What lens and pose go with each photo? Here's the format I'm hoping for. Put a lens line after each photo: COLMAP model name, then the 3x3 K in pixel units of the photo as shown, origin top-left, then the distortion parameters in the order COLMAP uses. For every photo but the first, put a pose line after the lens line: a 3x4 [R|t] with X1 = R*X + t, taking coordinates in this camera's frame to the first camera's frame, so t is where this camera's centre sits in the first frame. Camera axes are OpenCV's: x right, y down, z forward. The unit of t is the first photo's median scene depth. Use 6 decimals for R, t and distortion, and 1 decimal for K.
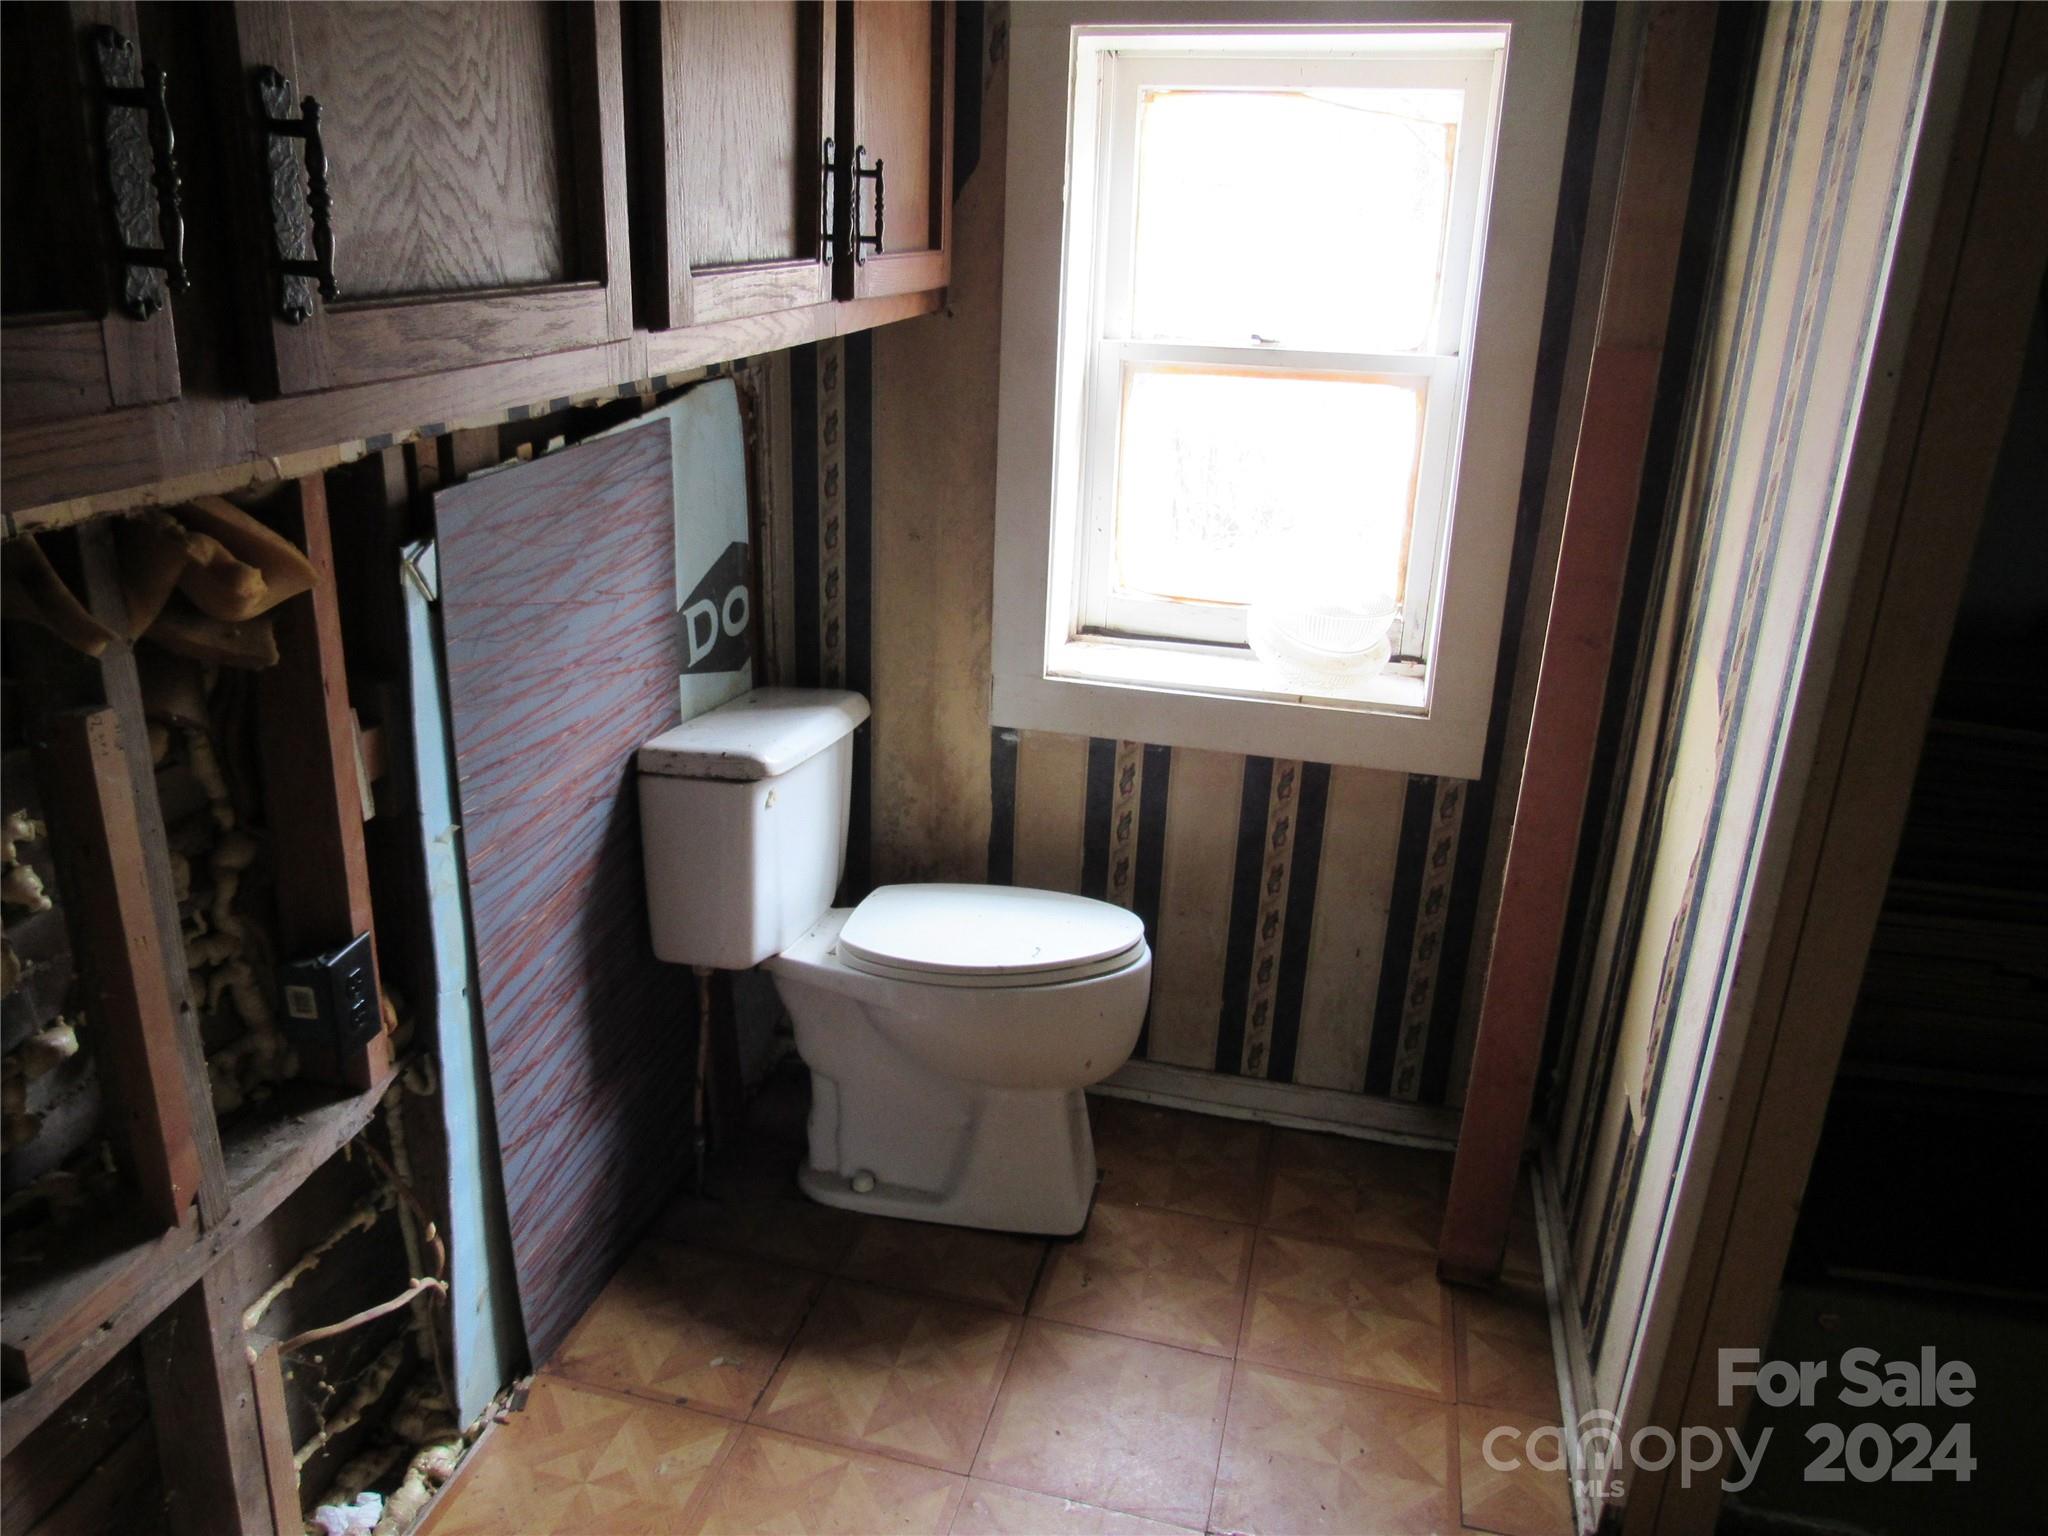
lens RADIAL K [[1458.5, 0, 1017.7], [0, 1458.5, 761.1], [0, 0, 1]] dist [-0.016572, -0.002631]
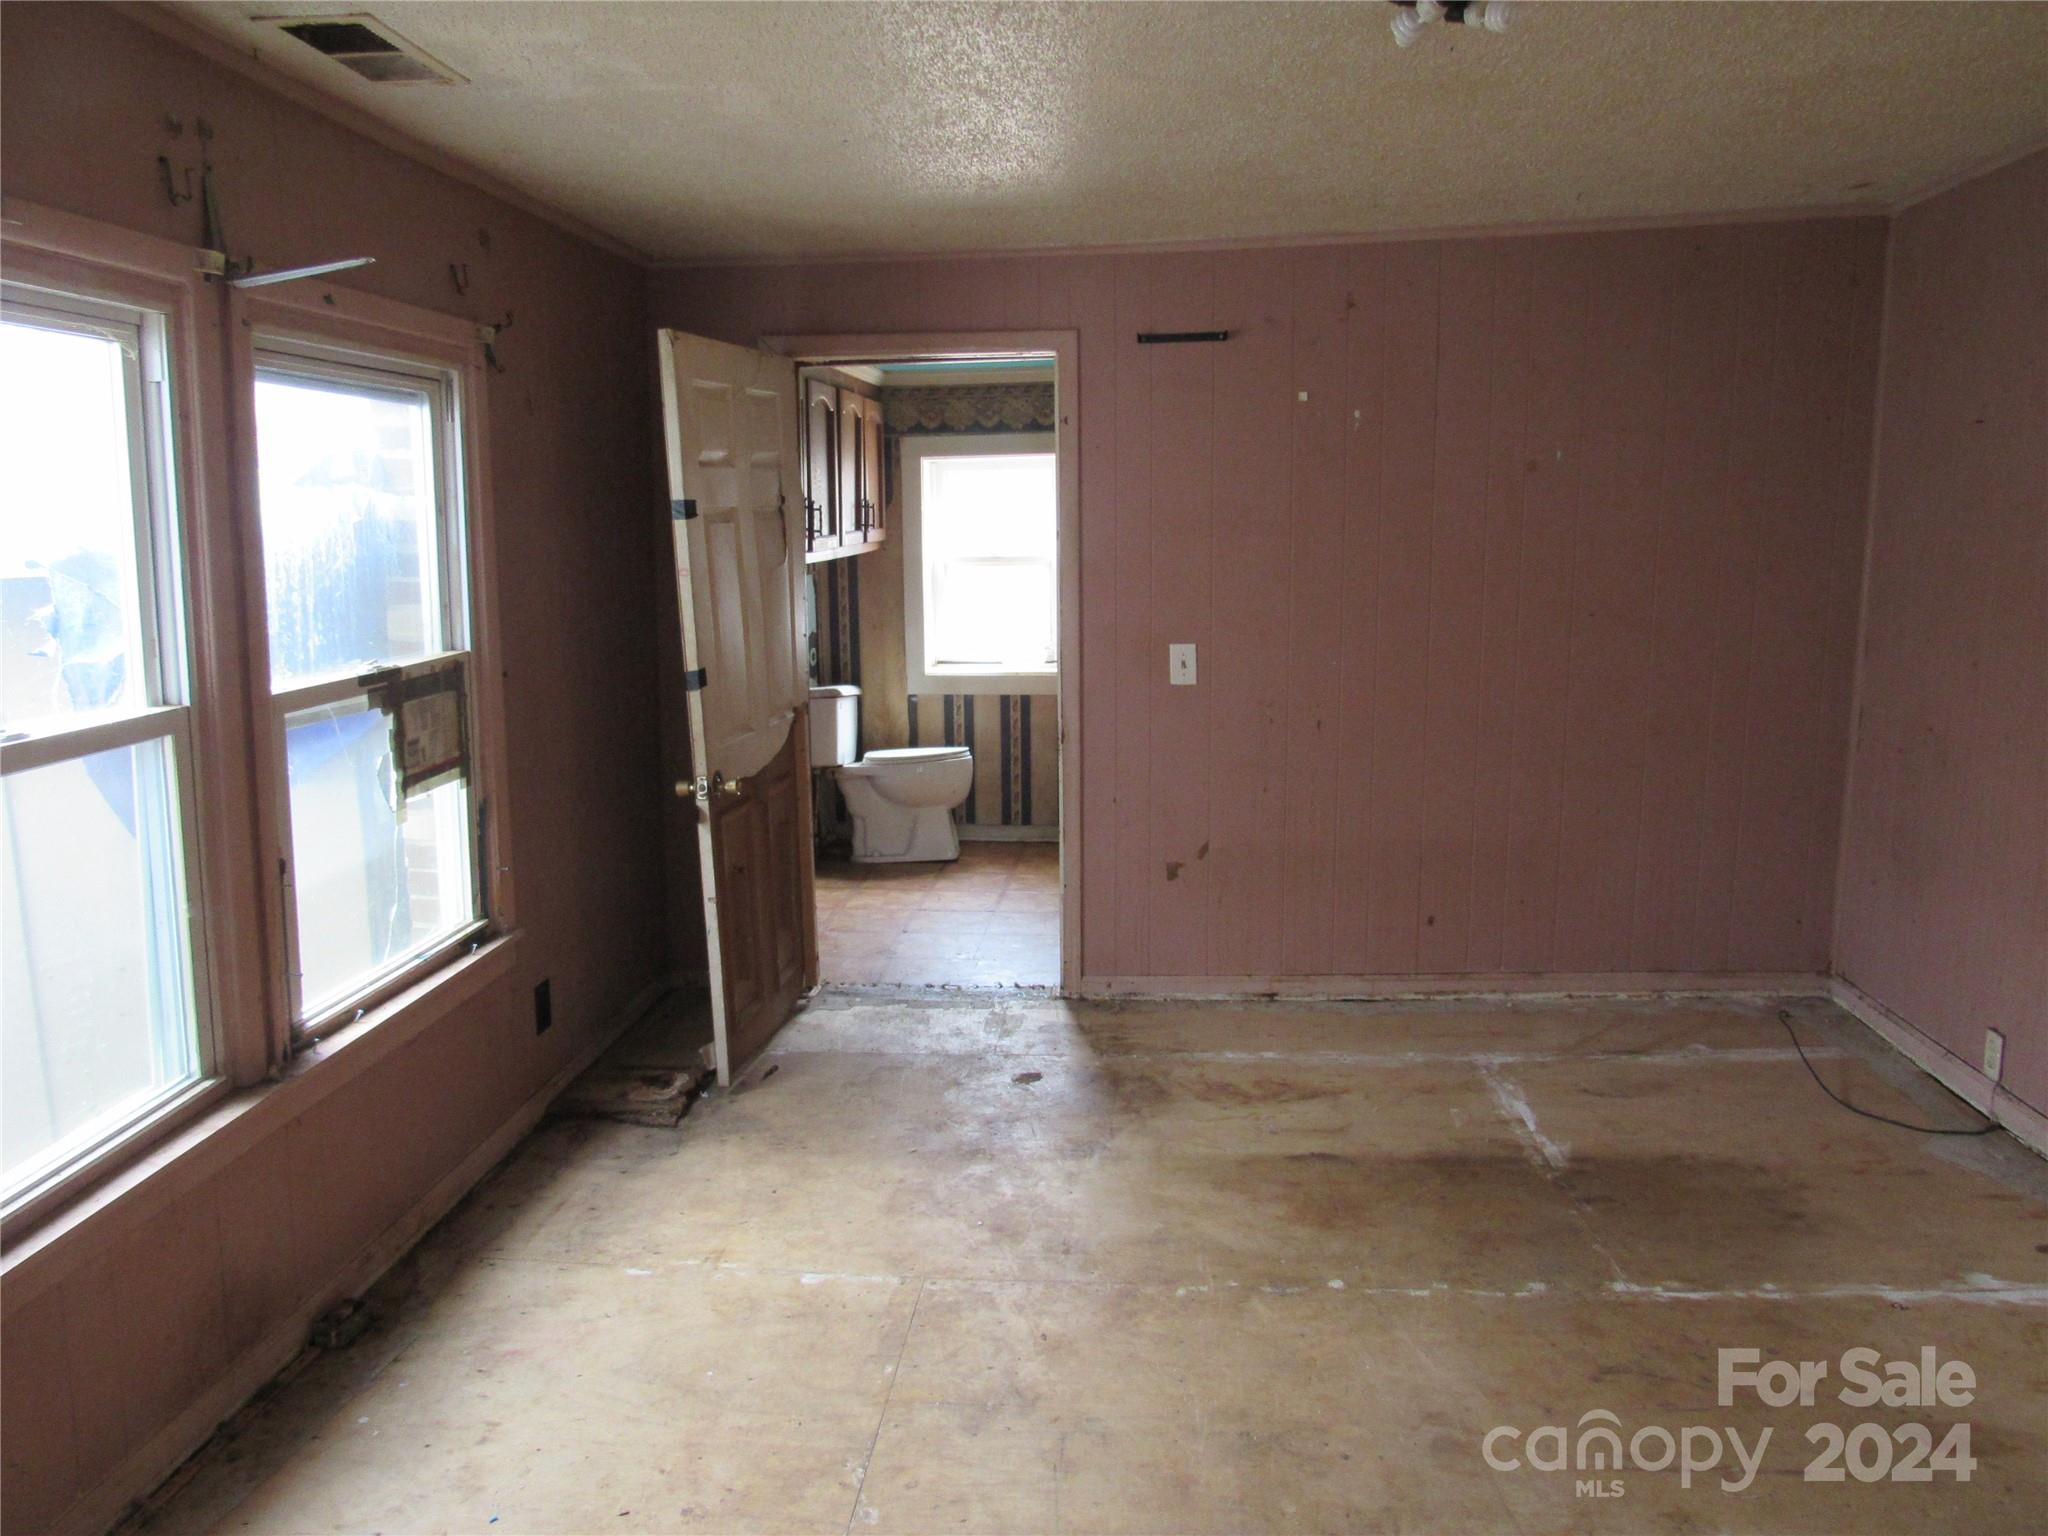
lens RADIAL K [[1458.5, 0, 1017.7], [0, 1458.5, 761.1], [0, 0, 1]] dist [-0.016572, -0.002631]
pose [[0.989011, -0.070069, 0.130180, -0.181788], [0.092873, 0.979579, -0.178325, 0.617219], [-0.115026, 0.188455, 0.975322, -1.697719]]
